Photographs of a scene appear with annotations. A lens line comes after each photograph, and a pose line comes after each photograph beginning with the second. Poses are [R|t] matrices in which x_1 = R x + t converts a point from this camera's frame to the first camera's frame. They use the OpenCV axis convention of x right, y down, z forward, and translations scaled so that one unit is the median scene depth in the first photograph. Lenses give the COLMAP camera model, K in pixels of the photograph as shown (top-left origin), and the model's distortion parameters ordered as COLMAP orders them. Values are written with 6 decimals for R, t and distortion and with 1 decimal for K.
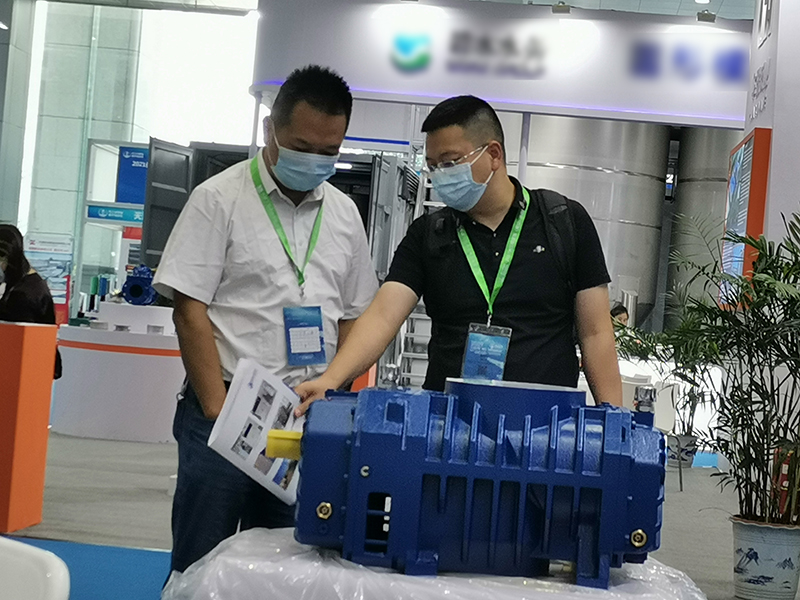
lens RADIAL K [[1855.8, 0, 400.0], [0, 1855.8, 300.0], [0, 0, 1]] dist [0.098652, 0.472362]
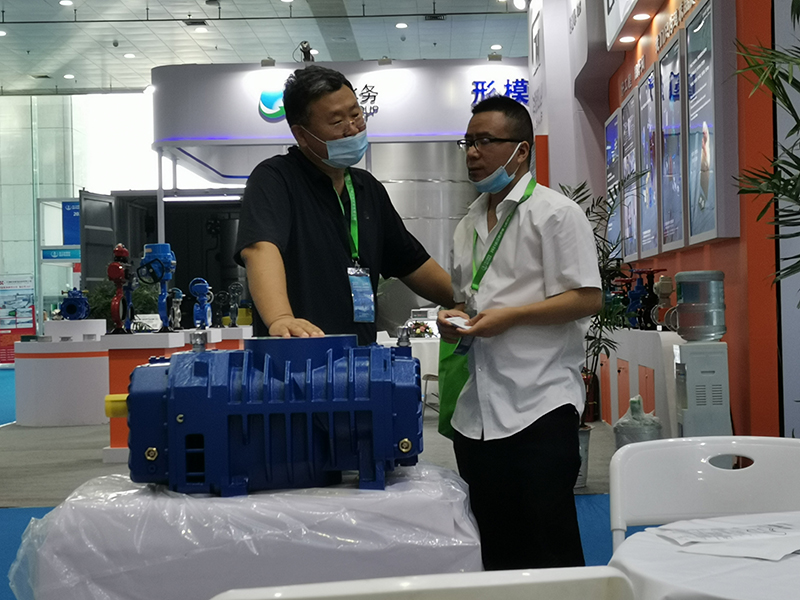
lens RADIAL K [[1388.9, 0, 400.0], [0, 1388.9, 300.0], [0, 0, 1]] dist [0.145227, -0.147223]
pose [[0.992260, -0.110645, 0.056367, 0.079522], [0.110516, 0.993860, 0.005402, 0.023563], [-0.056618, 0.000869, 0.998396, 0.057360]]
